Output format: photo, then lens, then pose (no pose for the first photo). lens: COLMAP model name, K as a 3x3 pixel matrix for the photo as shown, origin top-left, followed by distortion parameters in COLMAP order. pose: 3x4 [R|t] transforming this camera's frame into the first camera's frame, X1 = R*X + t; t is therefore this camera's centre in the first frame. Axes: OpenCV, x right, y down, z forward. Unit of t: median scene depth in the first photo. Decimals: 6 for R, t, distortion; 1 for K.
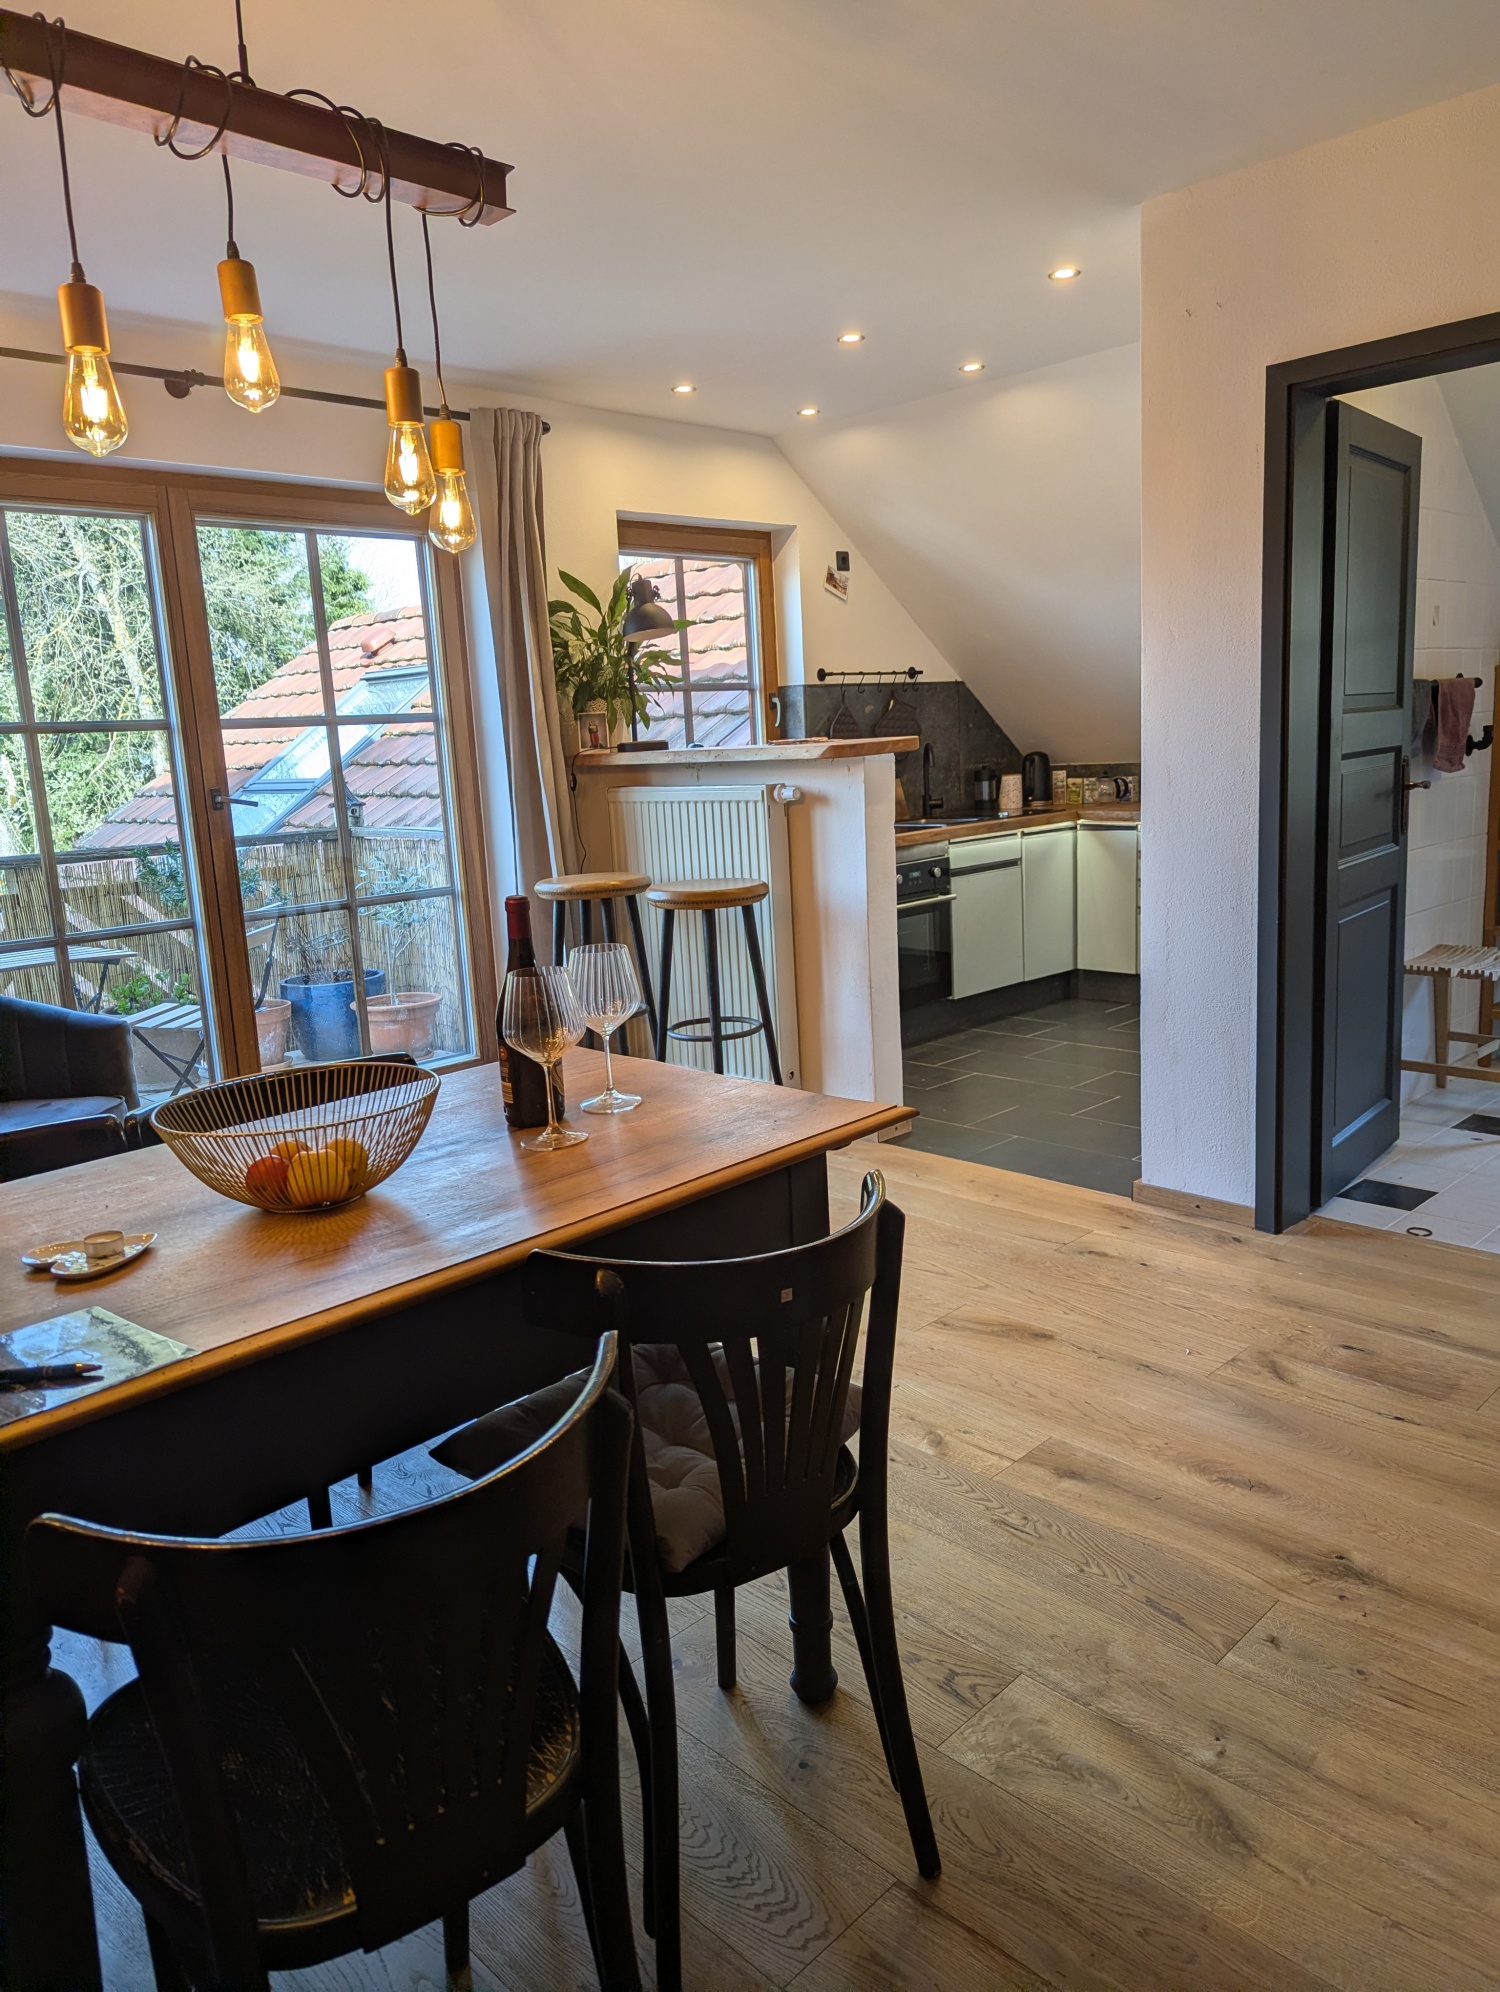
lens RADIAL K [[1399.4, 0, 743.5], [0, 1399.4, 997.9], [0, 0, 1]] dist [0.054063, -0.046532]
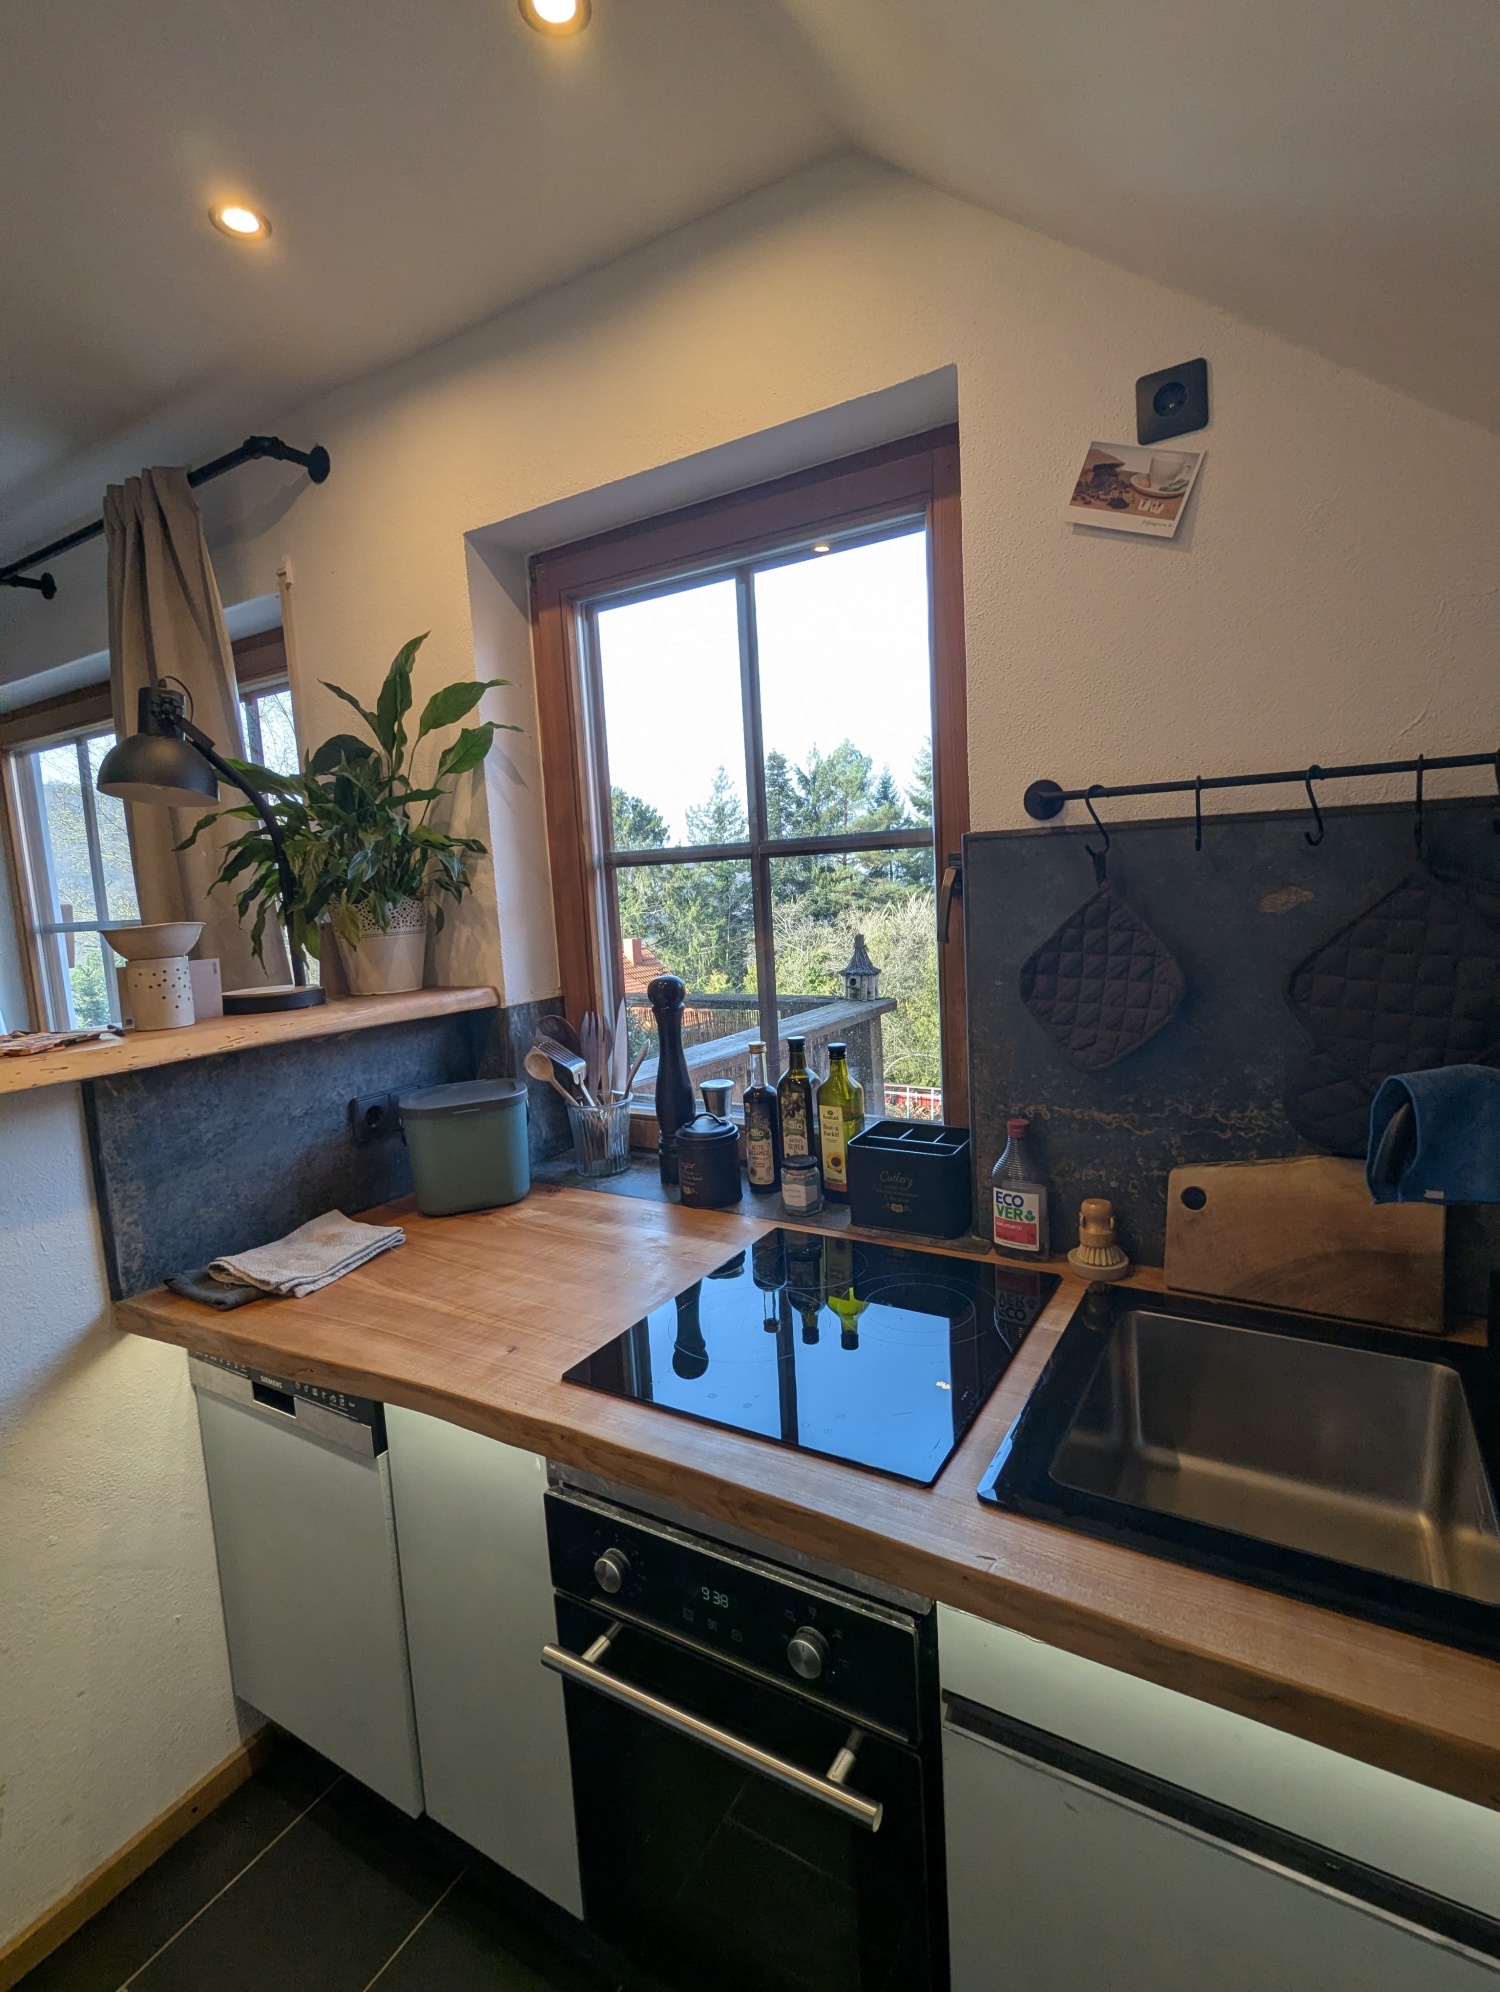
lens RADIAL K [[945.3, 0, 765.5], [0, 945.3, 991.1], [0, 0, 1]] dist [0.002329, 0.002514]
pose [[0.268161, 0.151503, -0.951387, 0.296715], [-0.140188, 0.983182, 0.117052, -0.237920], [0.953120, 0.101984, 0.284890, 1.031409]]
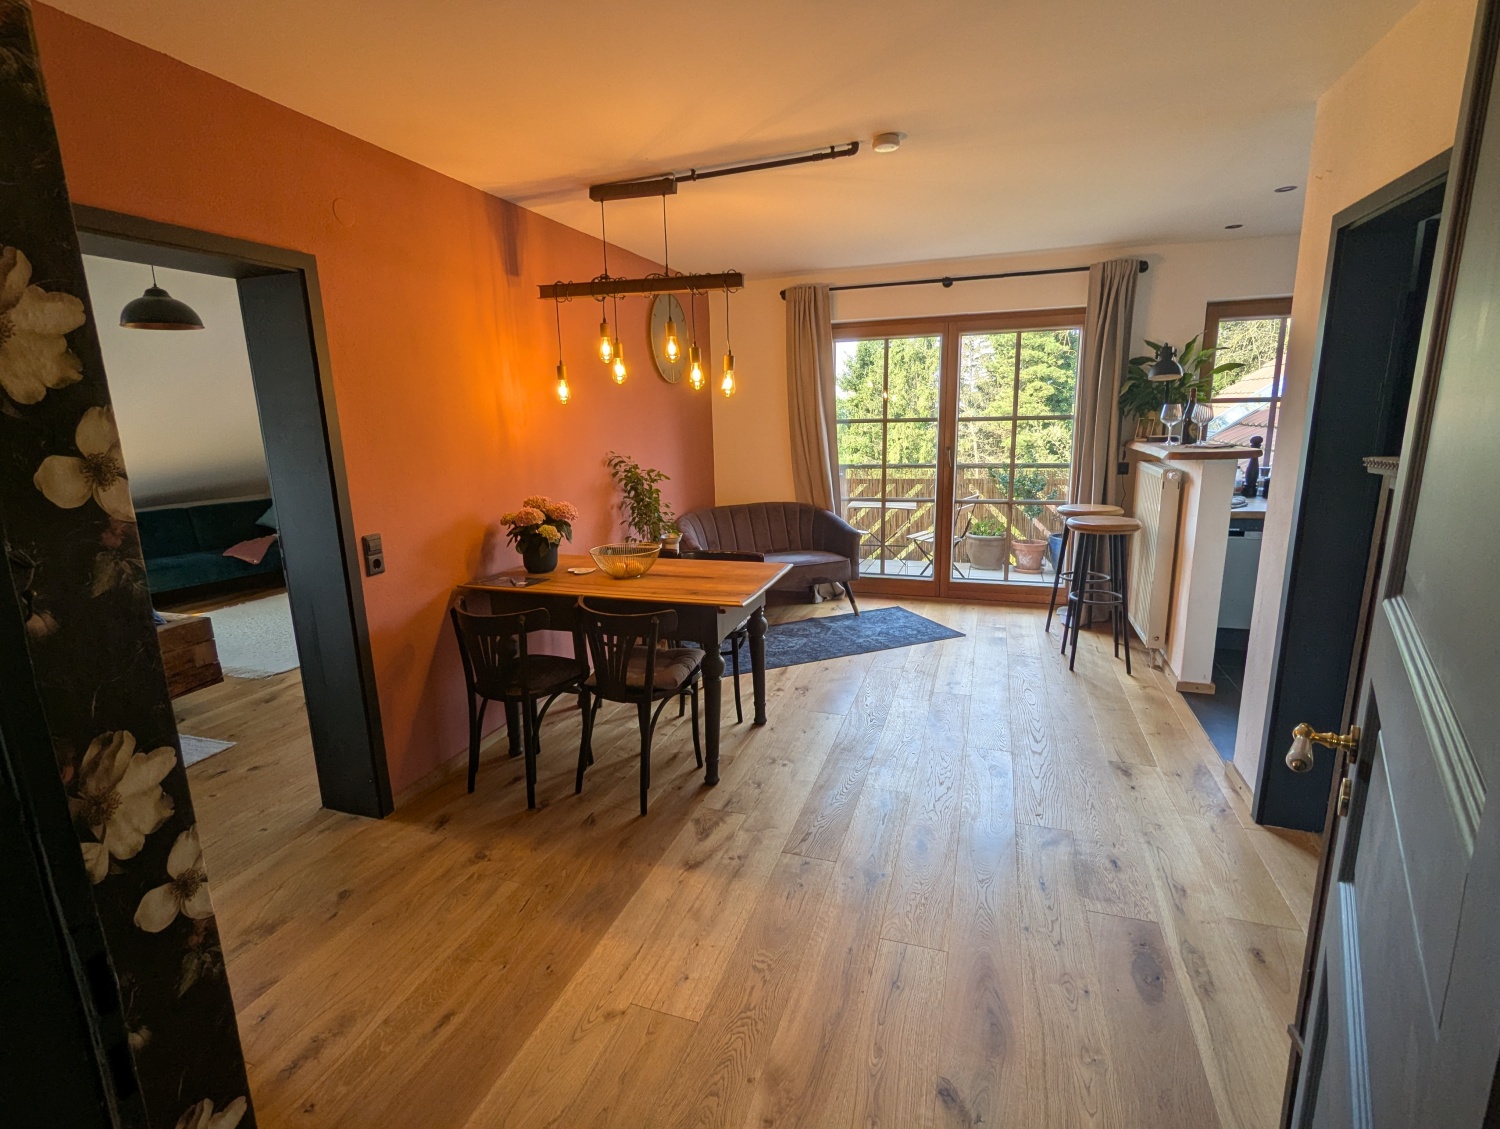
lens RADIAL K [[711.8, 0, 748.2], [0, 711.8, 560.2], [0, 0, 1]] dist [0.002329, 0.002514]
pose [[0.444235, 0.219820, -0.868524, 0.489749], [-0.164833, 0.972937, 0.161937, -0.086136], [0.880616, 0.071223, 0.468447, 0.124823]]
